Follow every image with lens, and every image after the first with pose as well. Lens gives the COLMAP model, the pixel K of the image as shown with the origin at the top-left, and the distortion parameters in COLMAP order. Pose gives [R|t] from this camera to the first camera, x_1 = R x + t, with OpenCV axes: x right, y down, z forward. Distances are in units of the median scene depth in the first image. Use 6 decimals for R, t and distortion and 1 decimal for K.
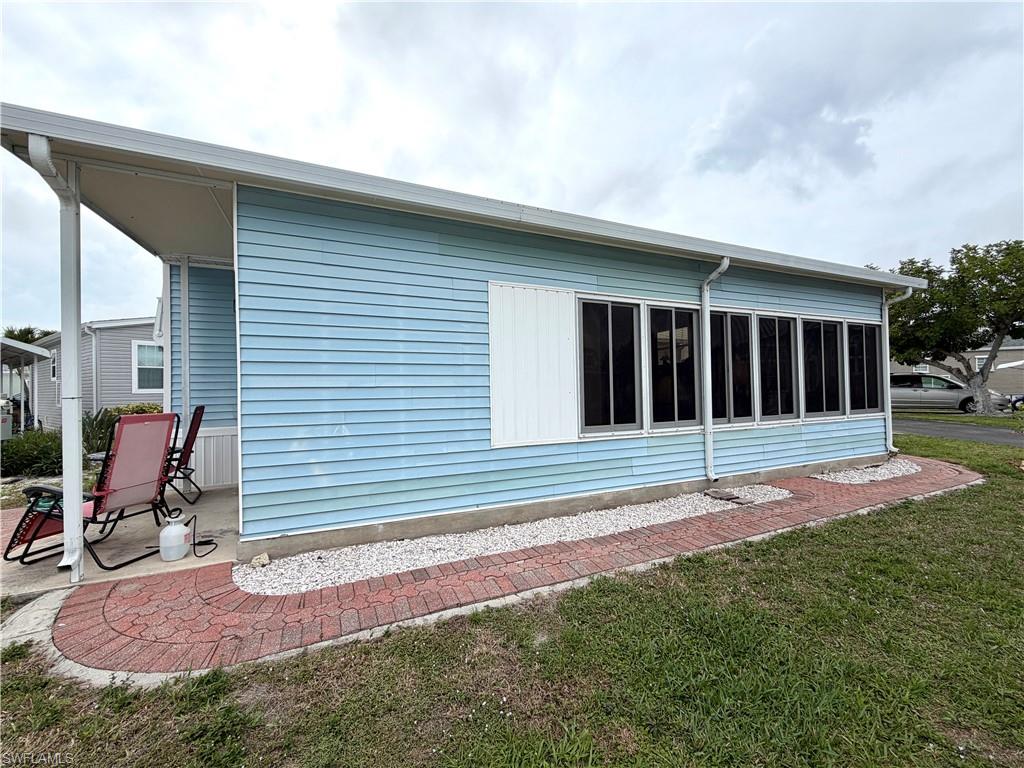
lens RADIAL K [[408.2, 0, 506.9], [0, 408.2, 383.8], [0, 0, 1]] dist [-0.000389, -0.000150]
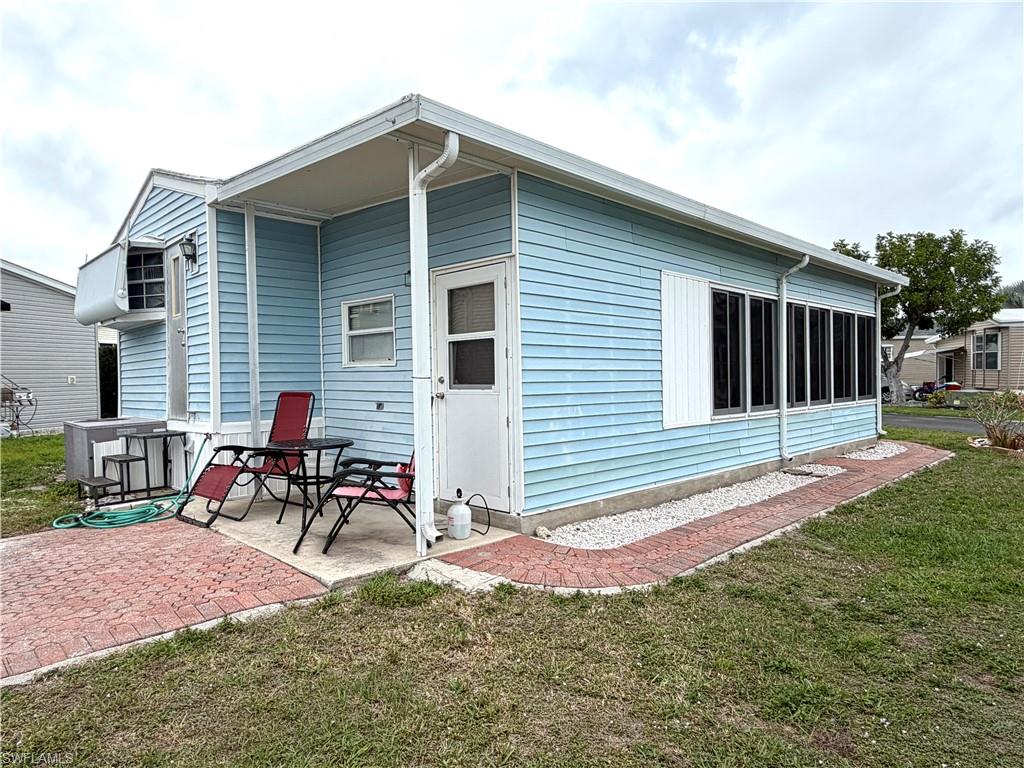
lens RADIAL K [[591.5, 0, 512.0], [0, 591.5, 384.0], [0, 0, 1]] dist [-0.003141, -0.000280]
pose [[0.948270, 0.001633, 0.317461, -0.717187], [-0.009029, 0.999721, 0.021827, 0.008721], [-0.317336, -0.023565, 0.948020, -0.260562]]
